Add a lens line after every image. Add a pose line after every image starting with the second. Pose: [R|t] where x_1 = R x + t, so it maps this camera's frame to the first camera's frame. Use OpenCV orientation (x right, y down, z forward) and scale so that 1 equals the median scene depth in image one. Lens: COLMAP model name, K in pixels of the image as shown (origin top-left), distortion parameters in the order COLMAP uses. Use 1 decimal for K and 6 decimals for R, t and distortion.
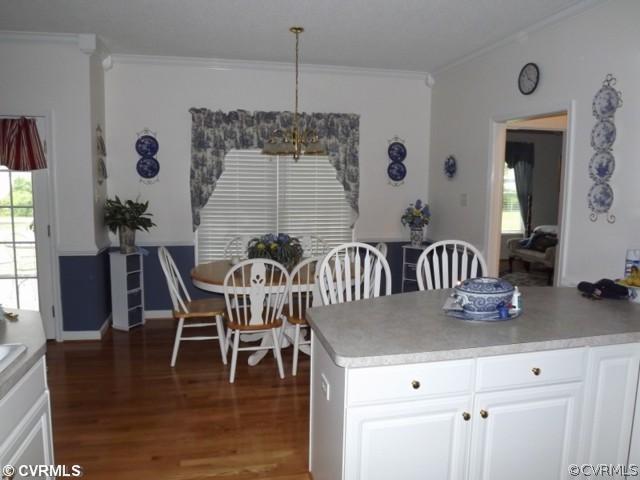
lens RADIAL K [[481.9, 0, 318.9], [0, 481.9, 242.5], [0, 0, 1]] dist [-0.052141, -0.009221]
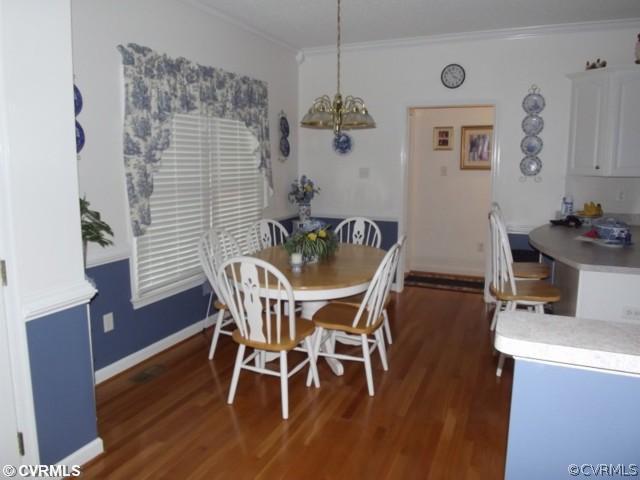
lens RADIAL K [[481.9, 0, 318.3], [0, 481.9, 234.1], [0, 0, 1]] dist [-0.052141, -0.009221]
pose [[0.558360, -0.133762, 0.818744, -0.672748], [0.113222, 0.989968, 0.084521, -0.053296], [-0.821836, 0.045507, 0.567903, 0.441726]]
